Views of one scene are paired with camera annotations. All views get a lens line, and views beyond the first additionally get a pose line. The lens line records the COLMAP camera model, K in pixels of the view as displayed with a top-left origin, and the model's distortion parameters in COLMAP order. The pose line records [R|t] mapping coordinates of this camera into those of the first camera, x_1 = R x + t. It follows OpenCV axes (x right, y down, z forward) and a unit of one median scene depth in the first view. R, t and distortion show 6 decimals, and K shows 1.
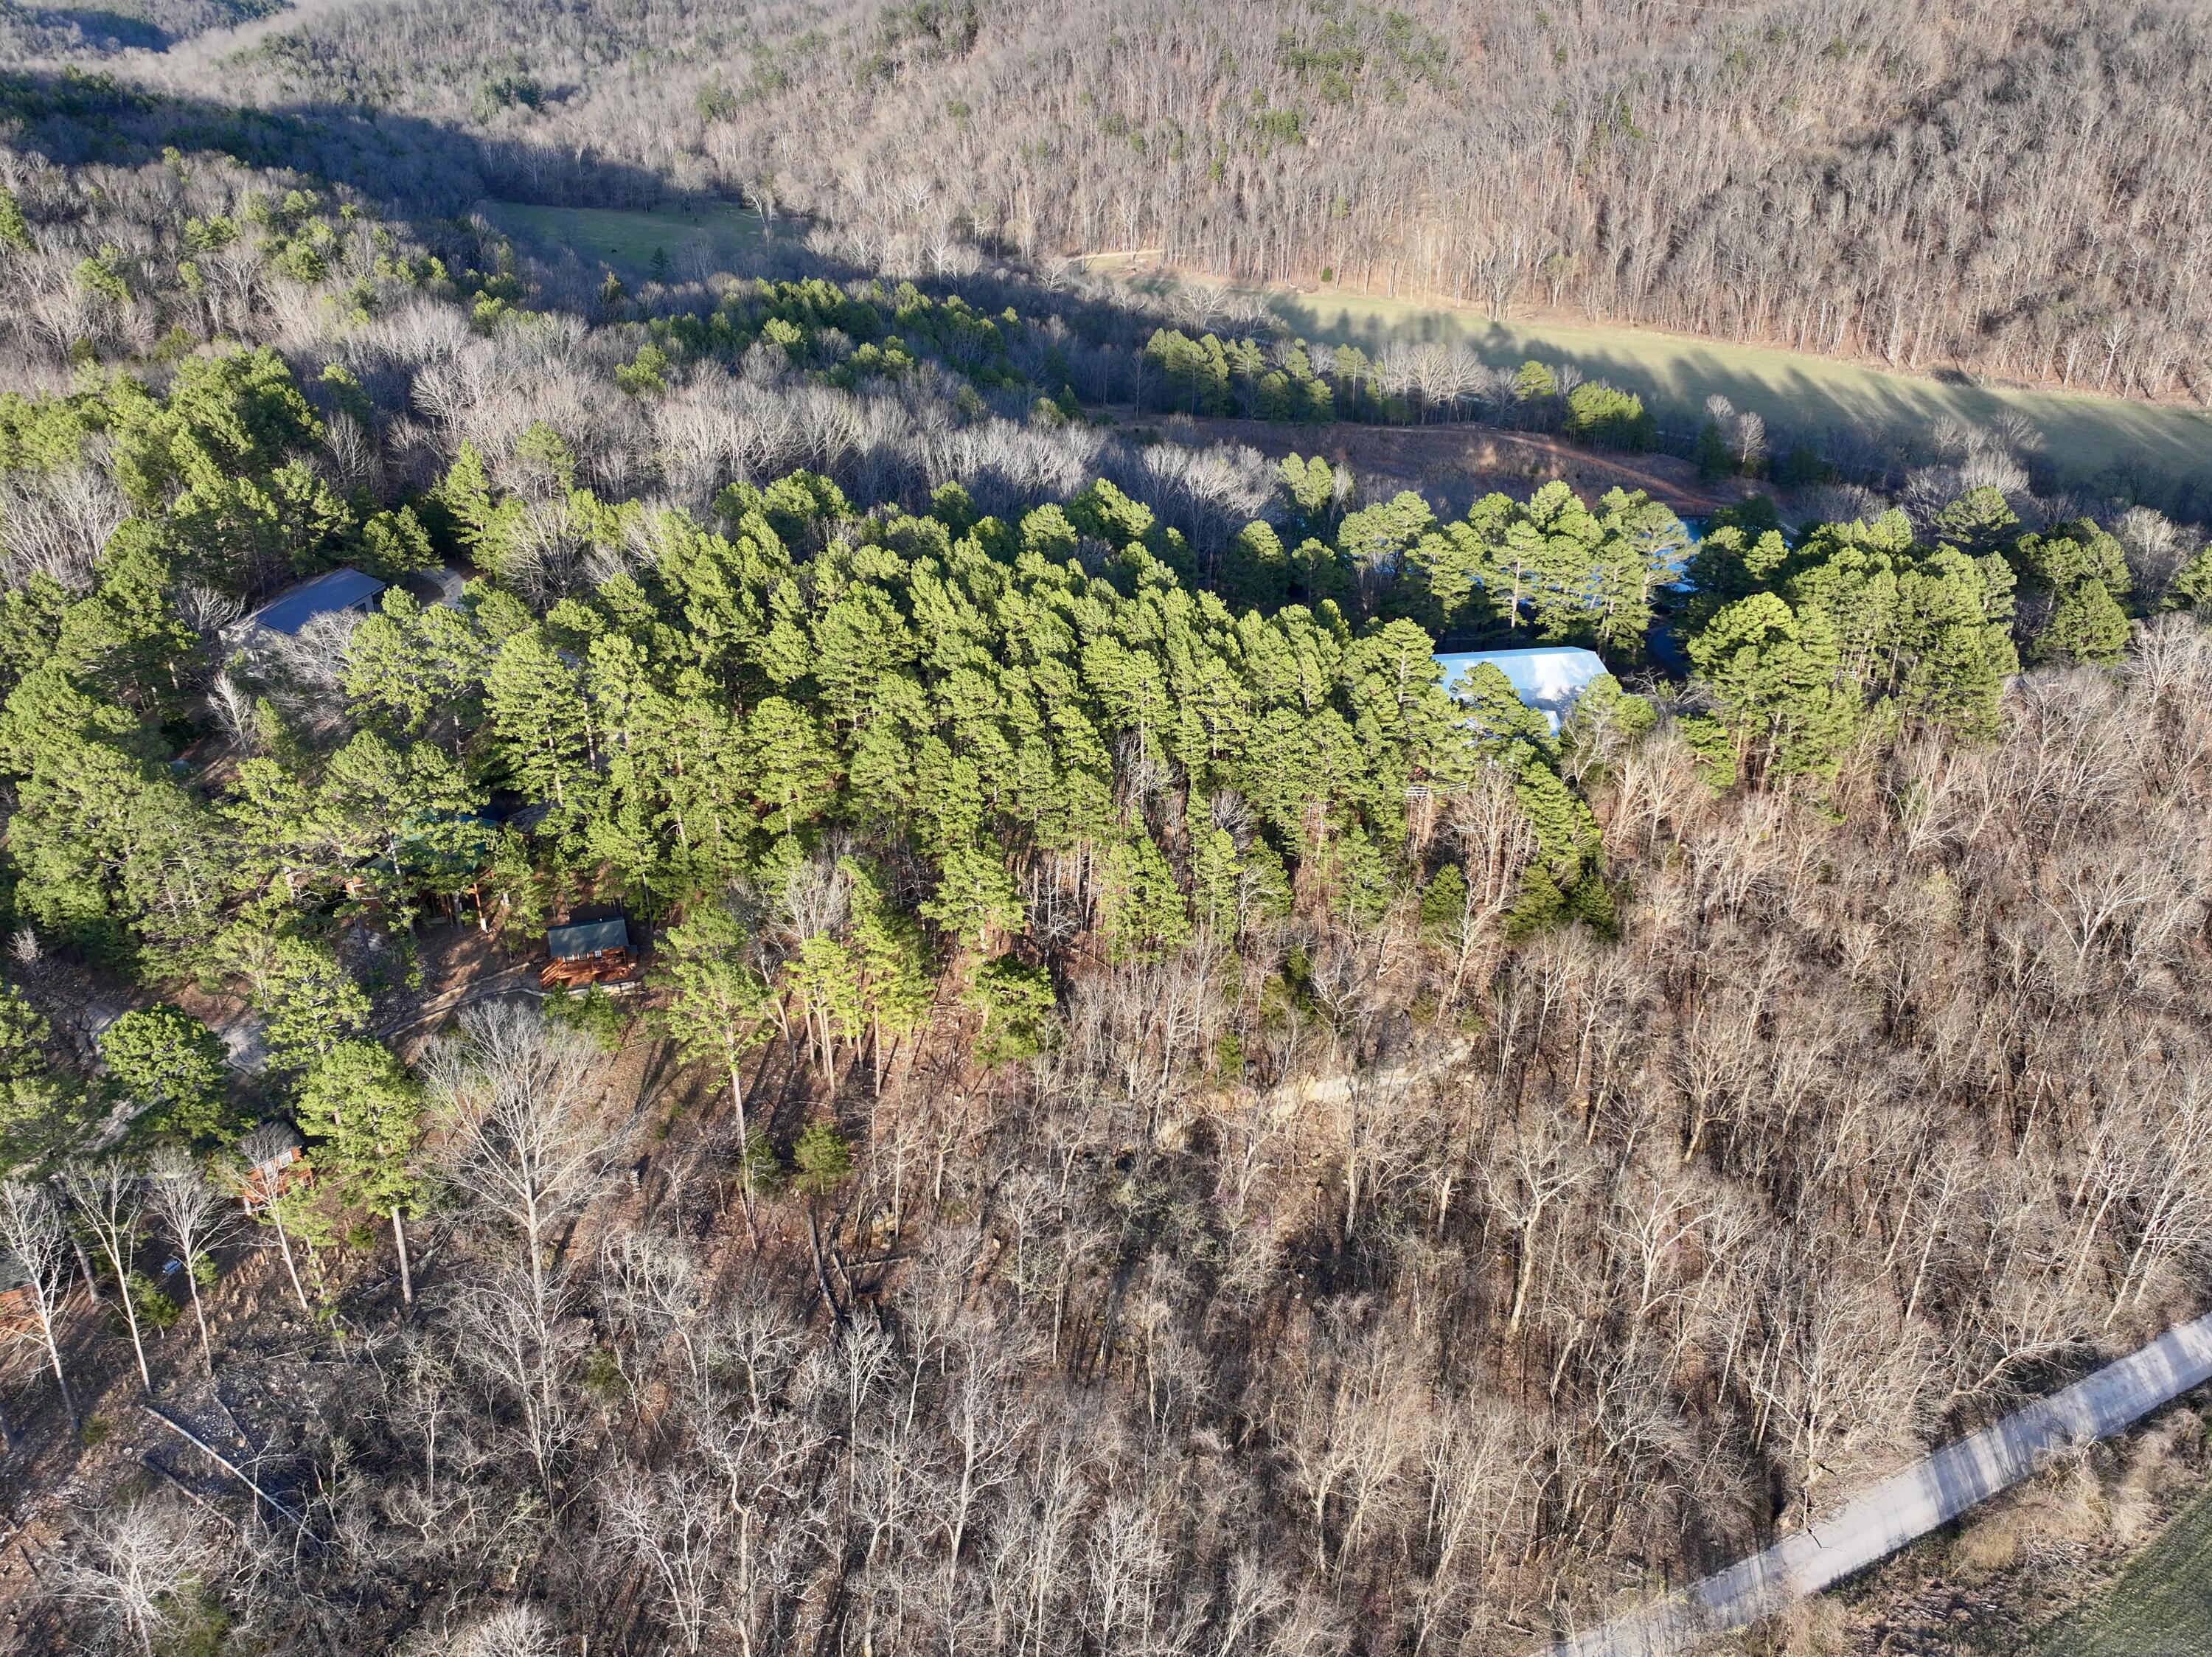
lens RADIAL K [[1765.6, 0, 1104.2], [0, 1765.6, 831.6], [0, 0, 1]] dist [0.004221, 0.006544]
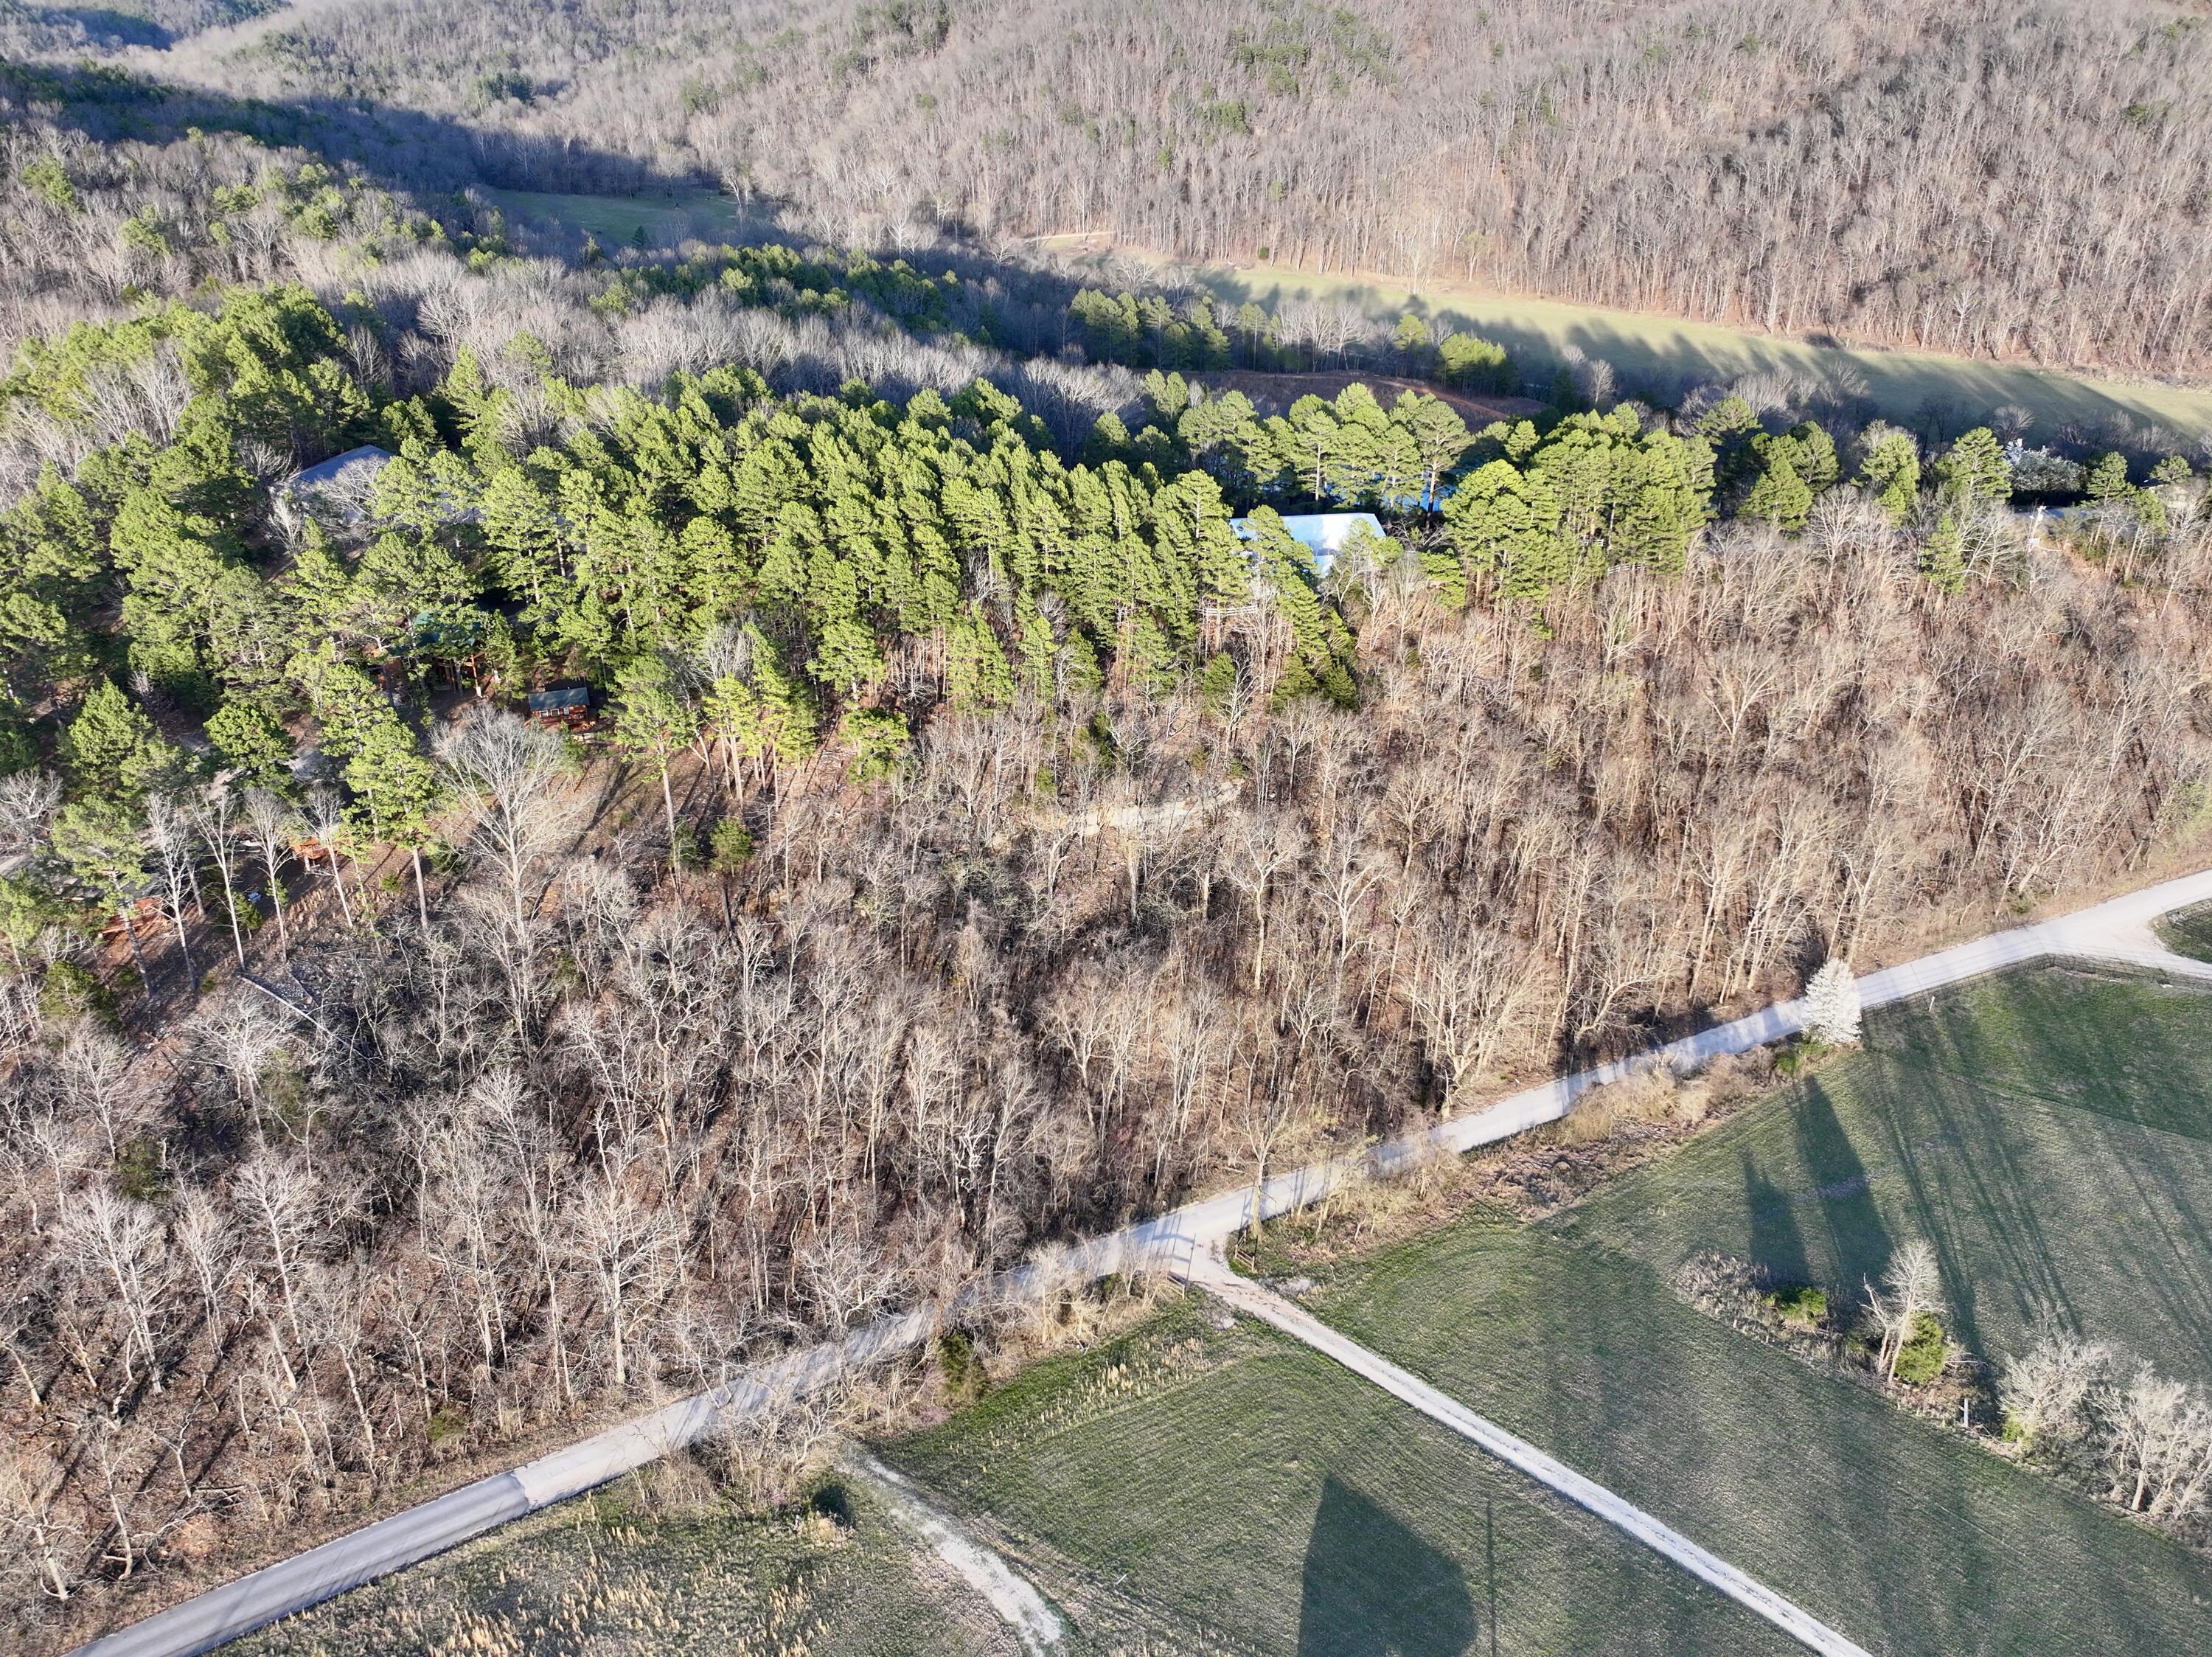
lens RADIAL K [[1765.6, 0, 1104.2], [0, 1765.6, 831.6], [0, 0, 1]] dist [0.004221, 0.006544]
pose [[0.999994, -0.001215, 0.003379, 0.080907], [0.001217, 0.999999, -0.000656, 0.118466], [-0.003378, 0.000660, 0.999994, -0.233961]]
